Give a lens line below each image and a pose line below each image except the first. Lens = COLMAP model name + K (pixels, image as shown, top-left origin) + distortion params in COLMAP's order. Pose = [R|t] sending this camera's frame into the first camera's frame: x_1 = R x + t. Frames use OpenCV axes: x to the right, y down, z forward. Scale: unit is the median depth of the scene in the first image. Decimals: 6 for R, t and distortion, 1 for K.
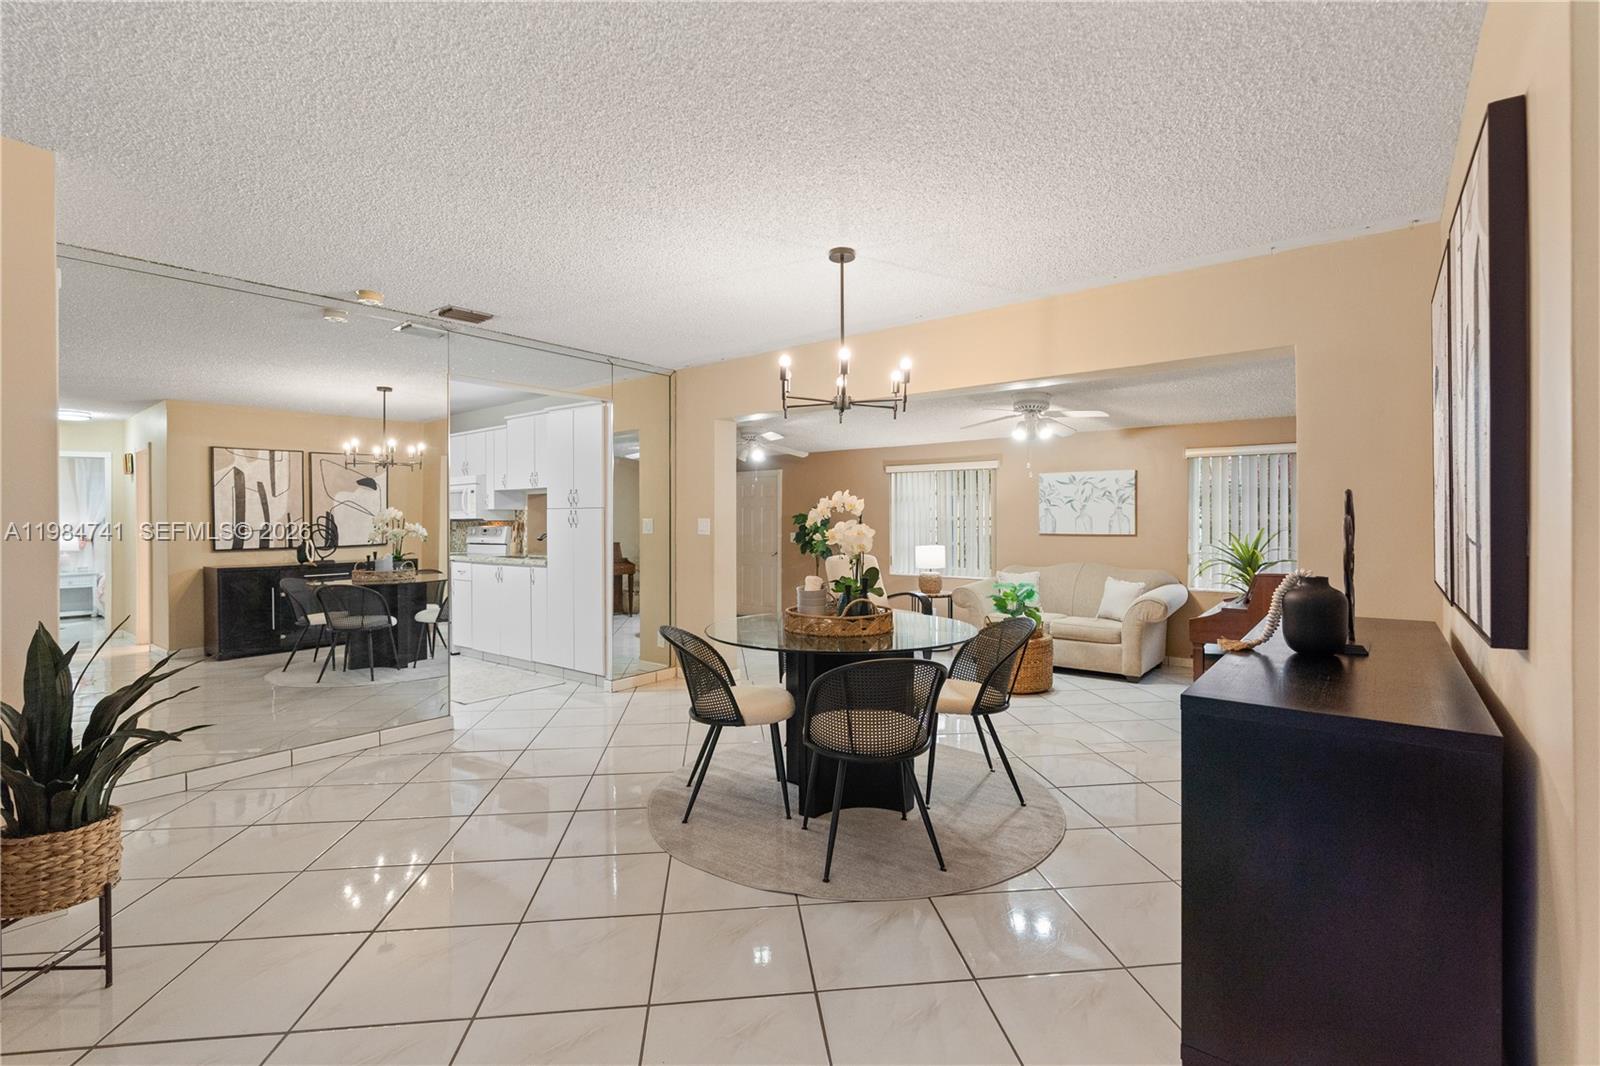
lens RADIAL K [[749.9, 0, 791.9], [0, 749.9, 527.6], [0, 0, 1]] dist [-0.001812, -0.000069]
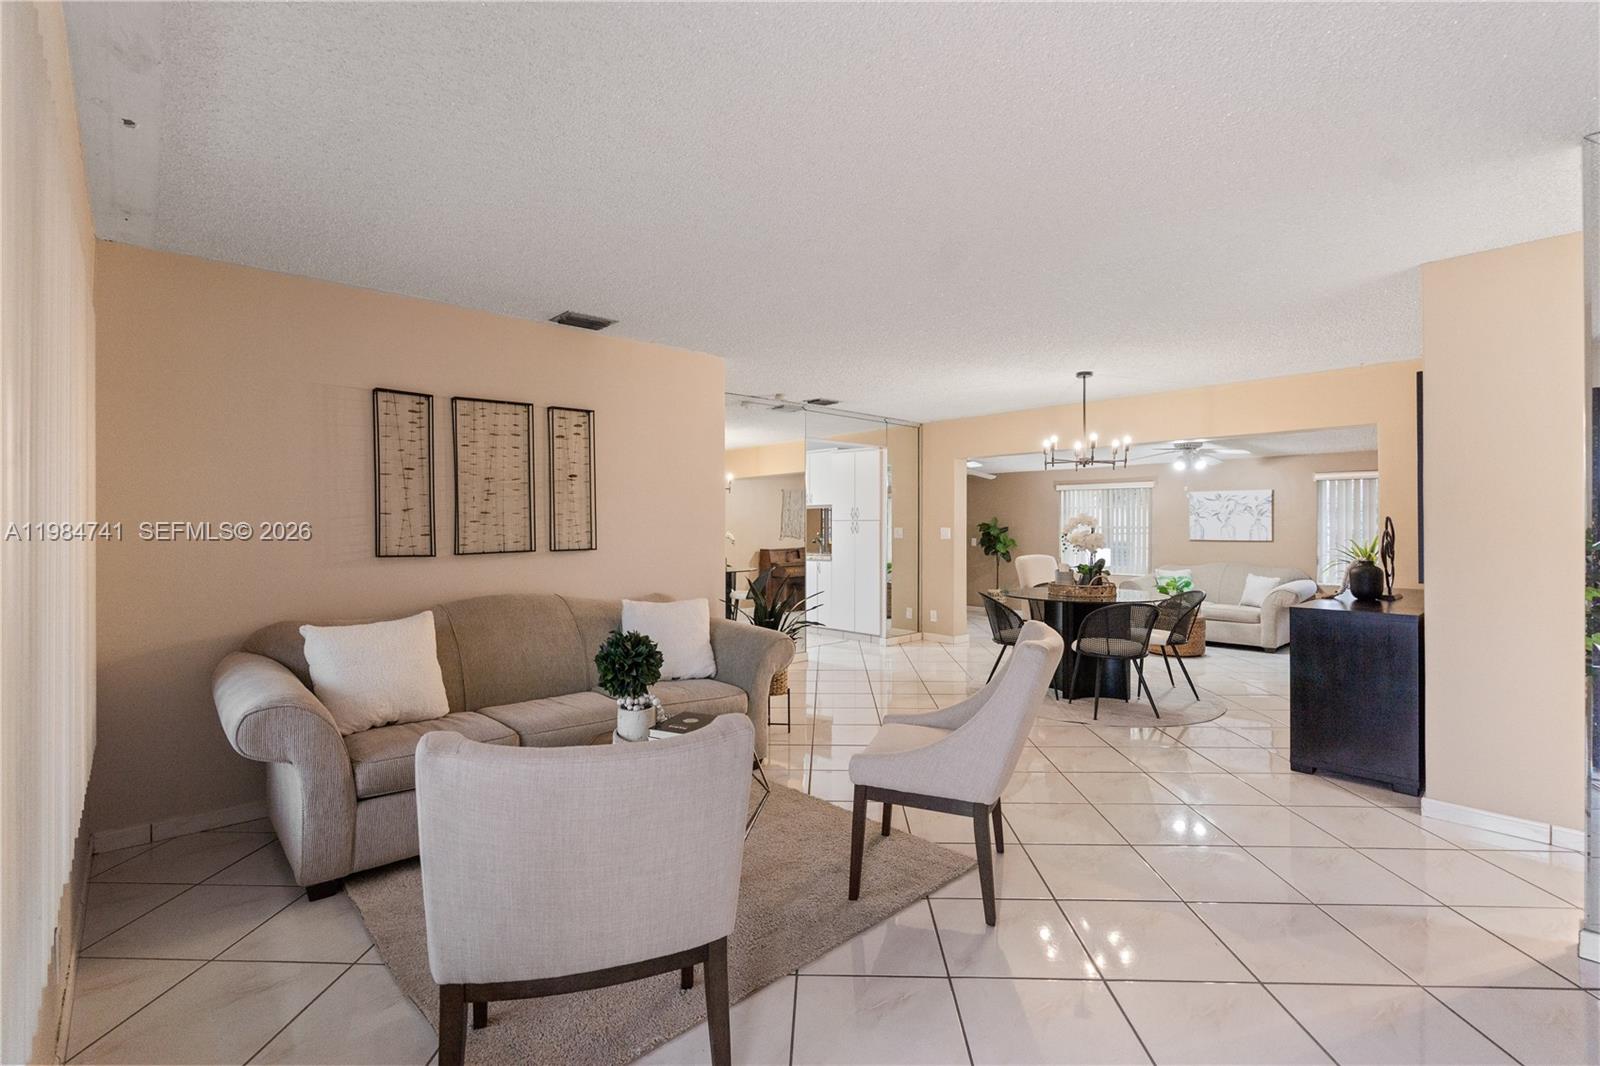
lens RADIAL K [[749.9, 0, 791.9], [0, 749.9, 527.6], [0, 0, 1]] dist [-0.001812, -0.000069]
pose [[0.989827, 0.002764, -0.142249, -0.187893], [-0.003843, 0.999966, -0.007311, -0.000509], [0.142223, 0.007784, 0.989804, -0.420097]]
